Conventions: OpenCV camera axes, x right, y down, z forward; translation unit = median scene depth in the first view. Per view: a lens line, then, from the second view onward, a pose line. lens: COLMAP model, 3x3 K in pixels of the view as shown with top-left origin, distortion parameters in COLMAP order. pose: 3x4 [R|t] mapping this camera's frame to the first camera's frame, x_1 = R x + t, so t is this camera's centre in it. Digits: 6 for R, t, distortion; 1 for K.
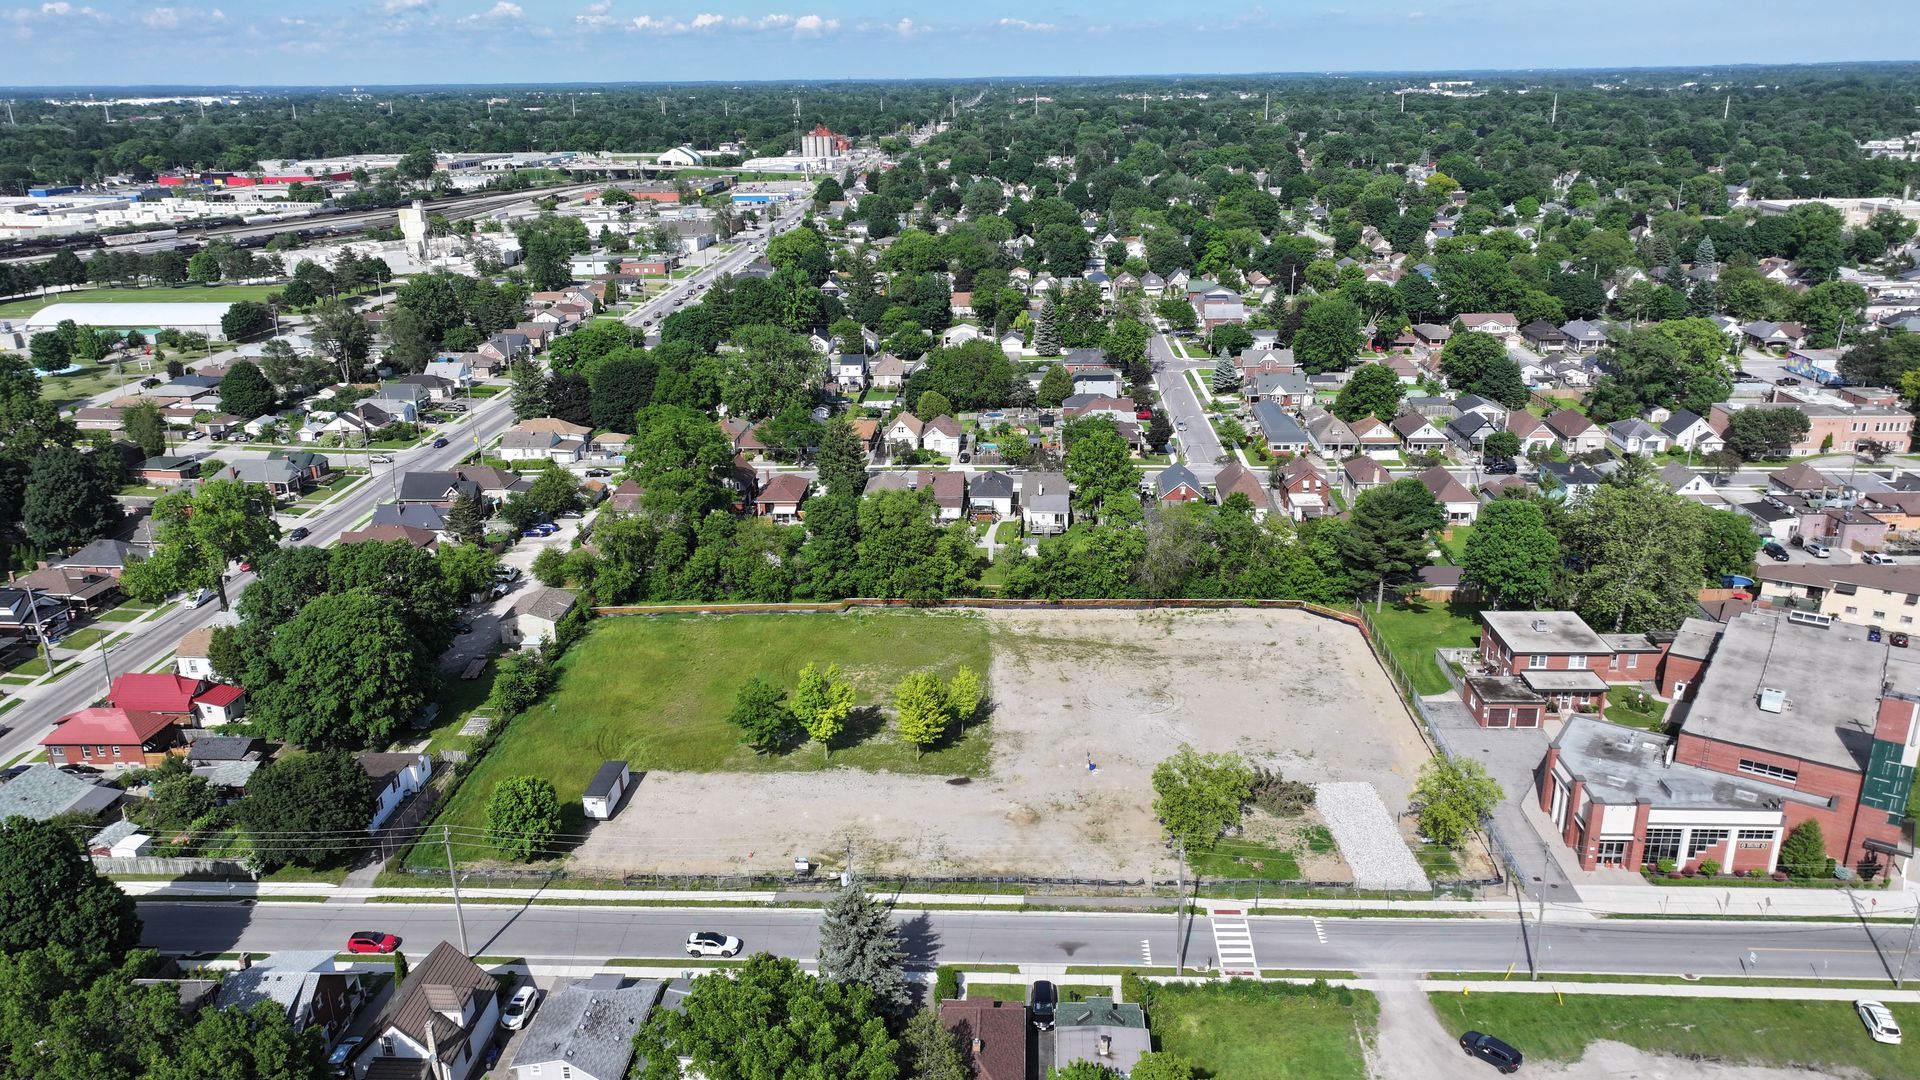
lens RADIAL K [[1391.6, 0, 960.0], [0, 1391.6, 540.0], [0, 0, 1]] dist [0.016071, 0.003956]
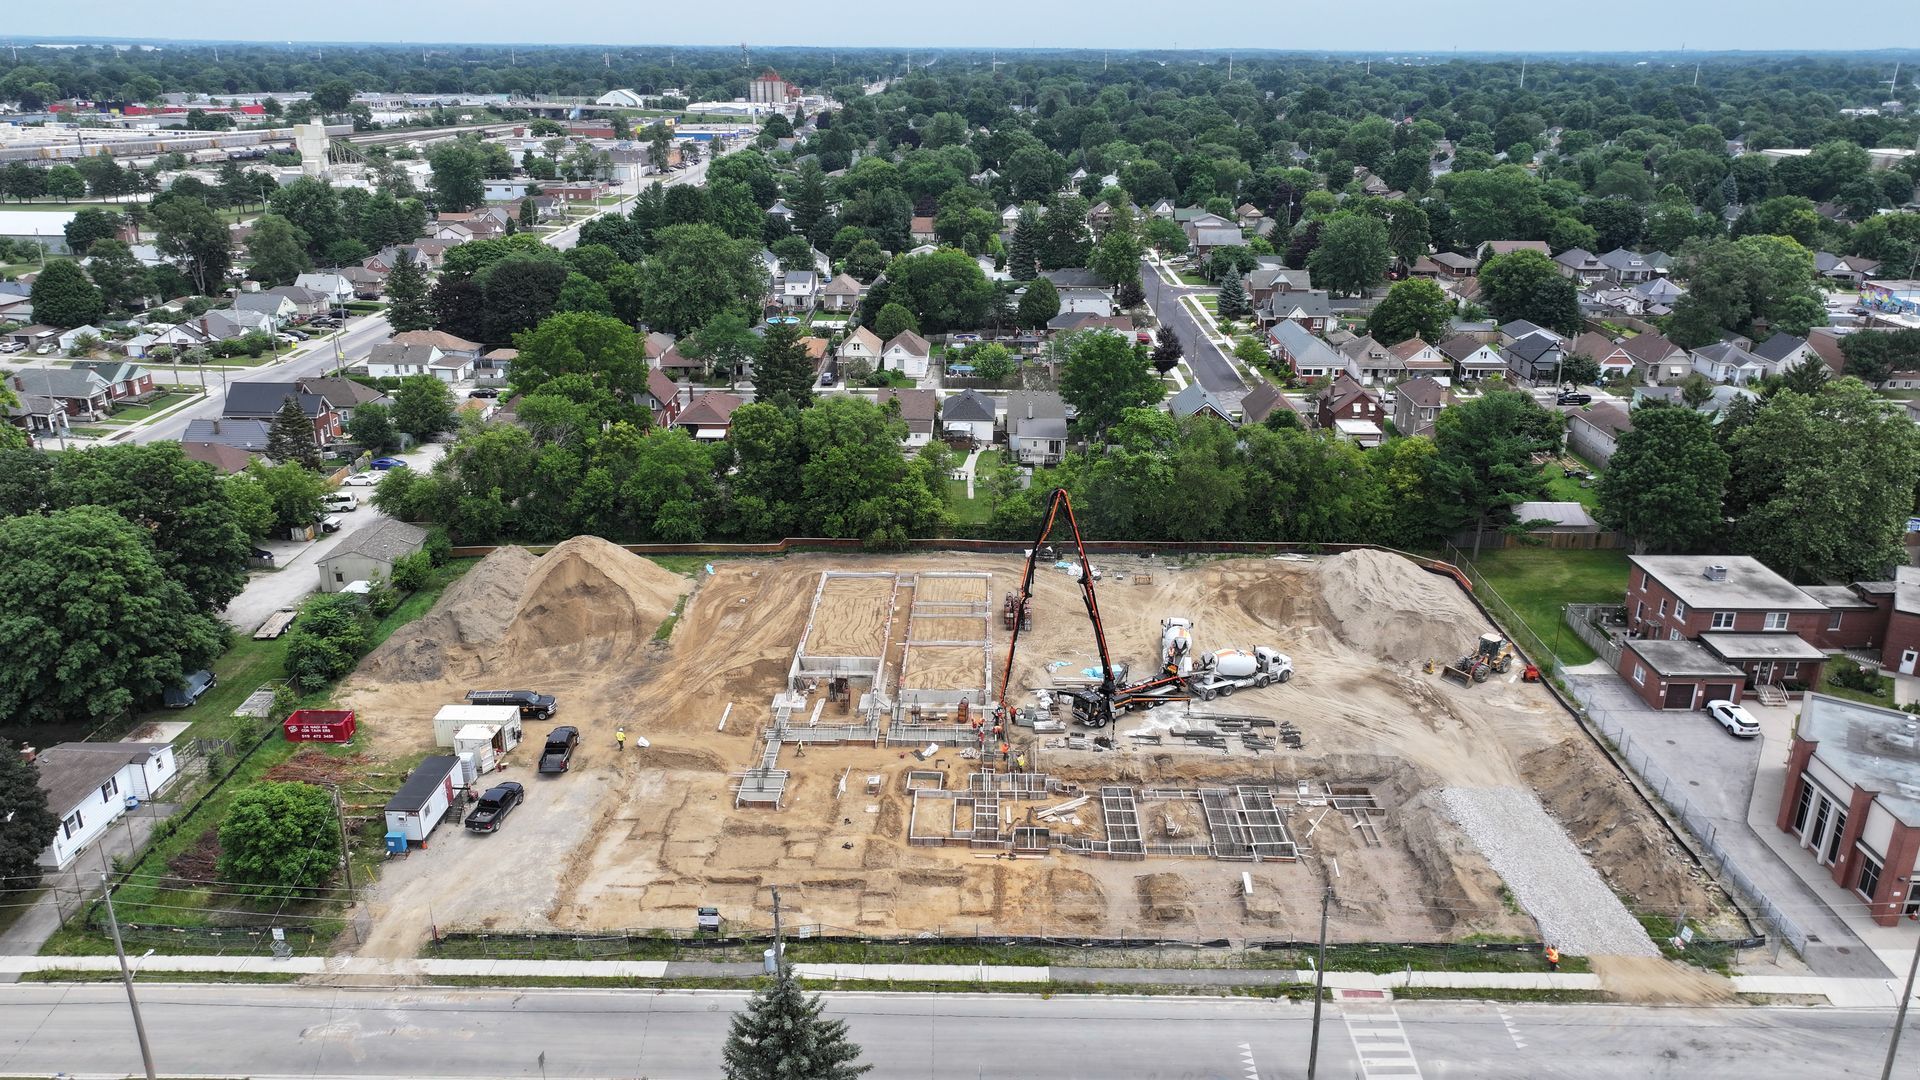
lens RADIAL K [[1391.6, 0, 960.0], [0, 1391.6, 540.0], [0, 0, 1]] dist [0.016071, 0.003956]
pose [[0.999310, 0.007322, 0.036407, -0.008925], [-0.007980, 0.999807, 0.017966, 0.018175], [-0.036269, -0.018244, 0.999176, 0.146507]]
